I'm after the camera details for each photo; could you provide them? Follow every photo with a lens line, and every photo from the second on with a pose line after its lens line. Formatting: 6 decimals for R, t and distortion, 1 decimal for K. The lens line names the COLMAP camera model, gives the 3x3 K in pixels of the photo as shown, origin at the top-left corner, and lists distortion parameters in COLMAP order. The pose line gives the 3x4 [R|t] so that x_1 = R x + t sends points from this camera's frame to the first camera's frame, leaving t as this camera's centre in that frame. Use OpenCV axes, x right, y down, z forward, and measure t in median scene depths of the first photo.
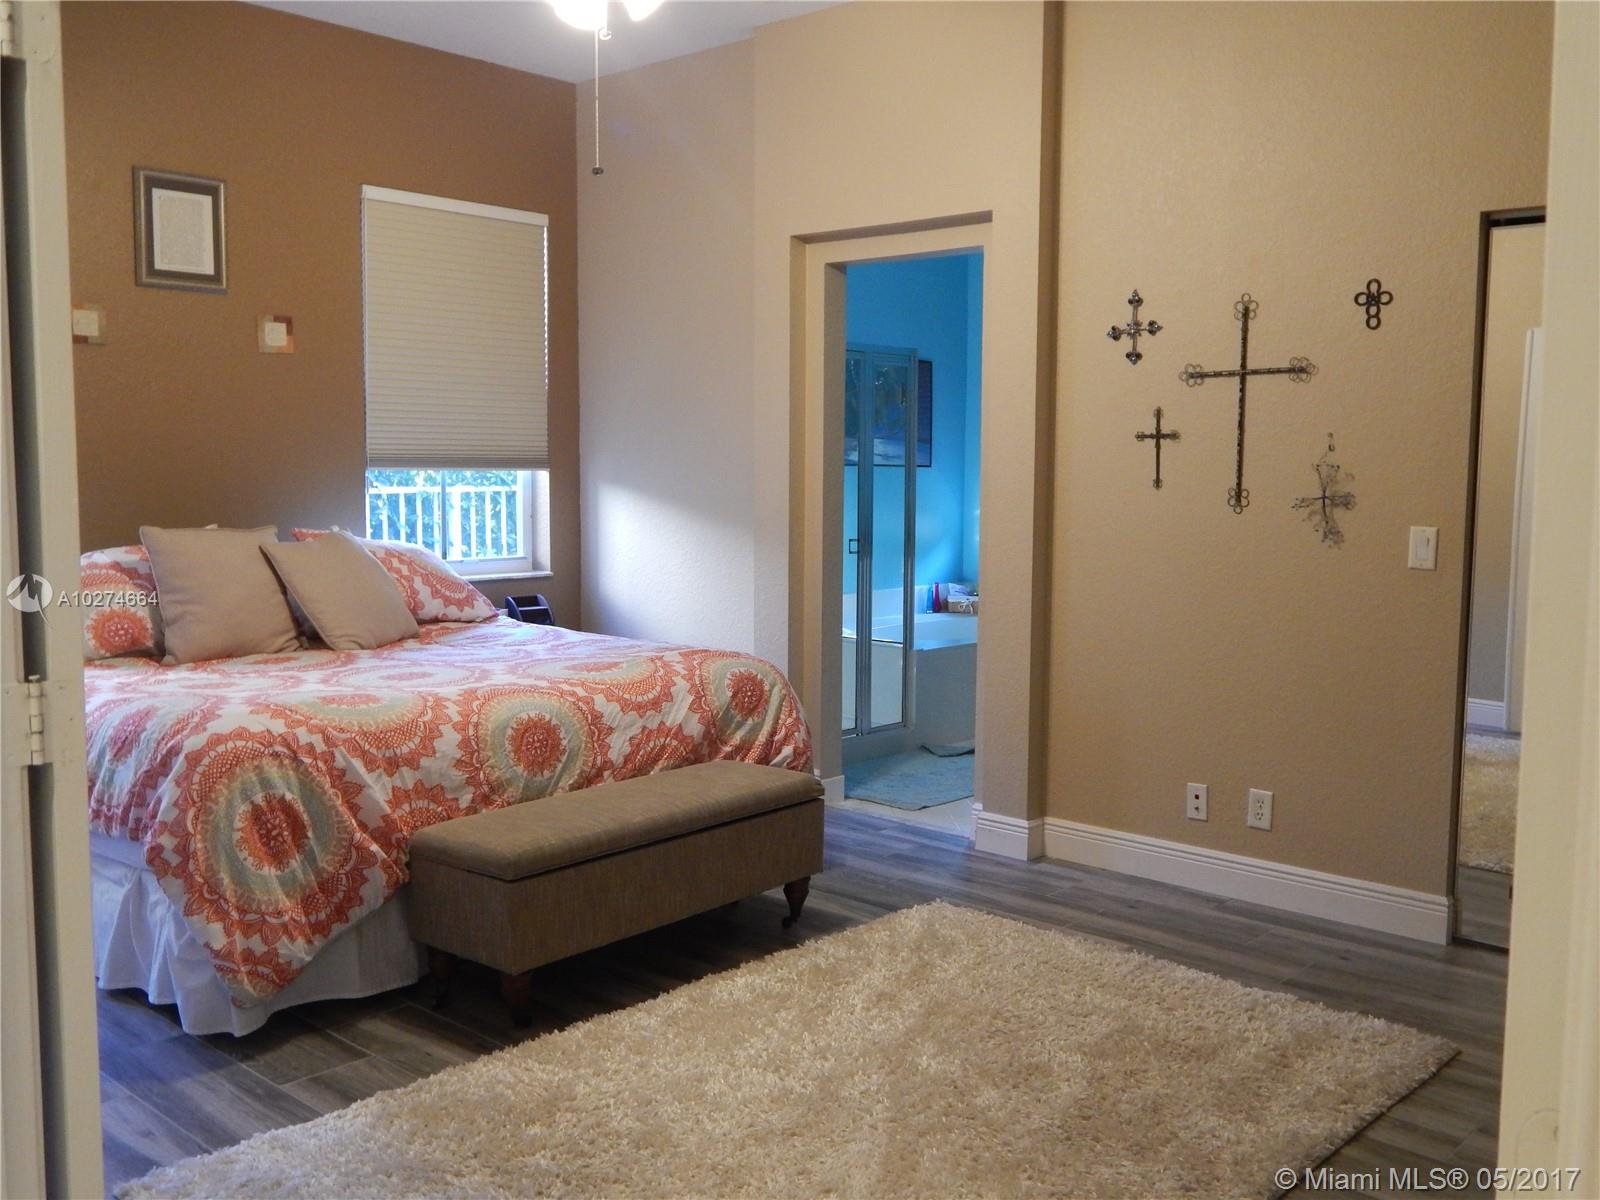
lens RADIAL K [[1465.5, 0, 800.0], [0, 1465.5, 600.0], [0, 0, 1]] dist [0.004113, 0.008601]
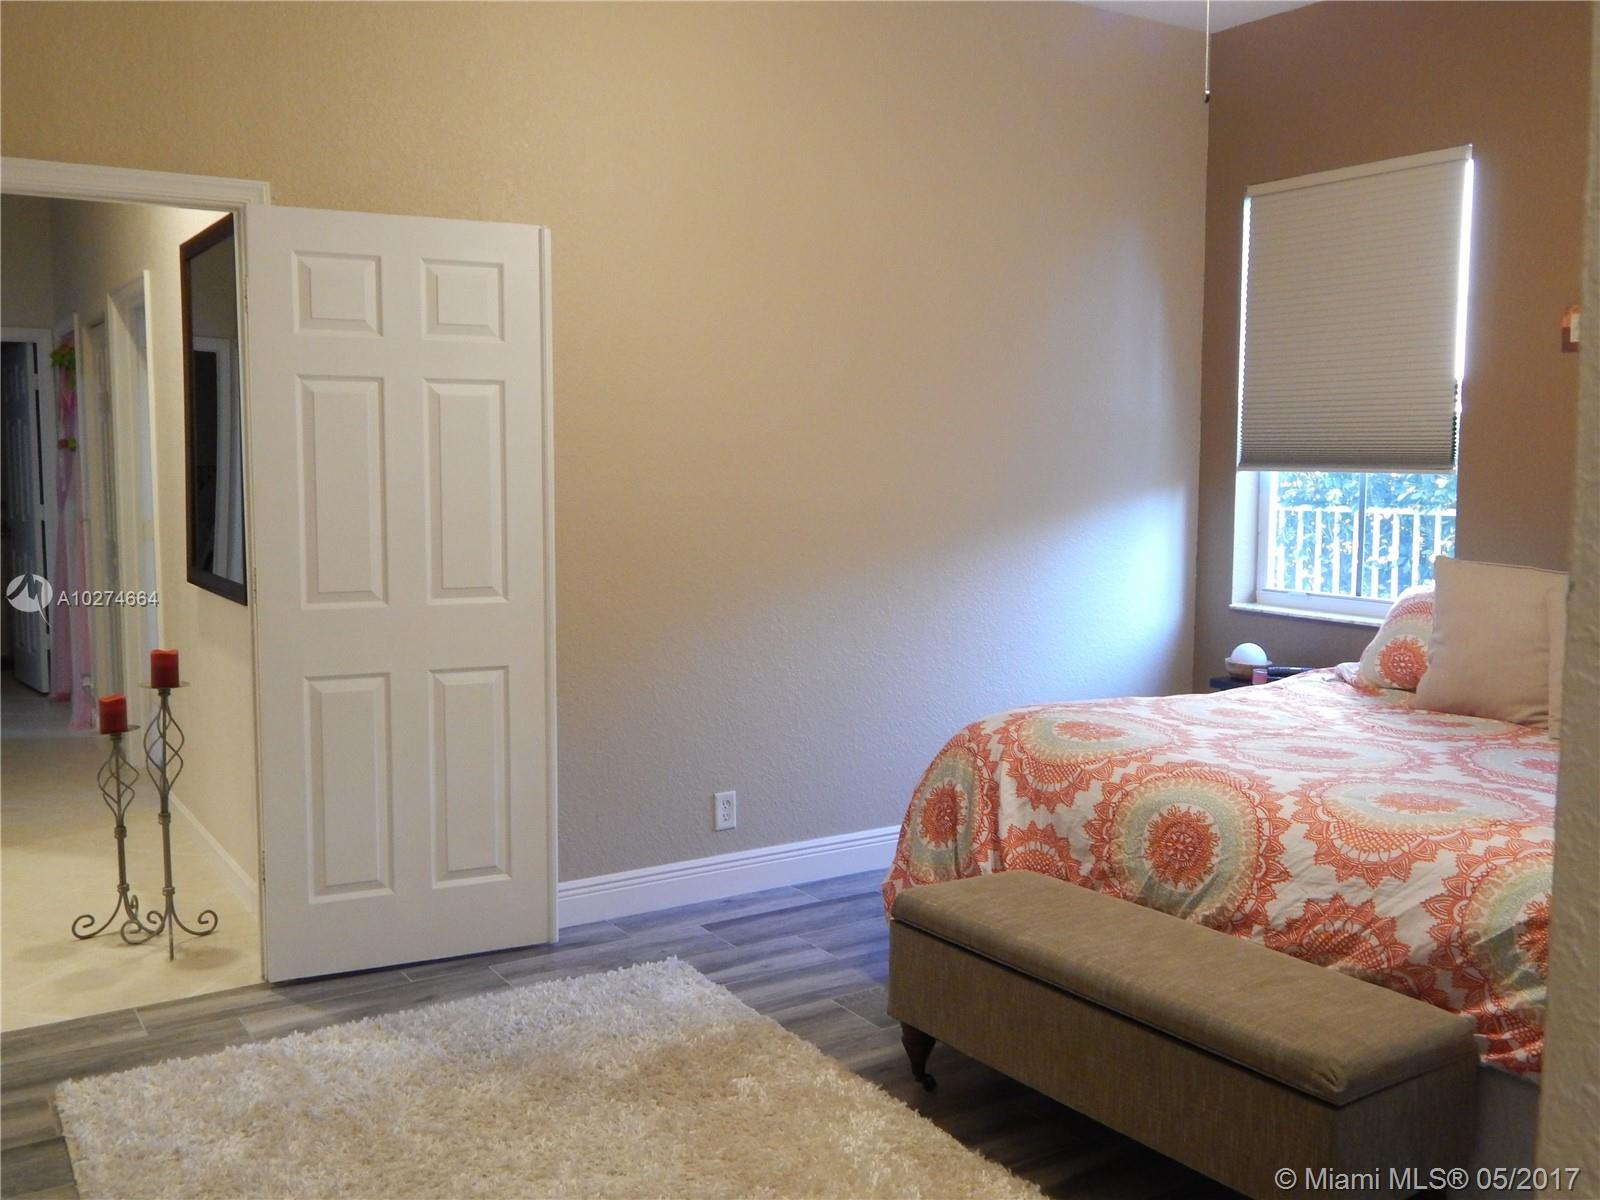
lens RADIAL K [[1465.5, 0, 800.0], [0, 1465.5, 600.0], [0, 0, 1]] dist [0.004113, 0.008601]
pose [[-0.259289, 0.089323, -0.961660, 0.611505], [-0.100852, 0.987766, 0.118941, -0.104097], [0.960520, 0.127825, -0.247109, 0.966780]]
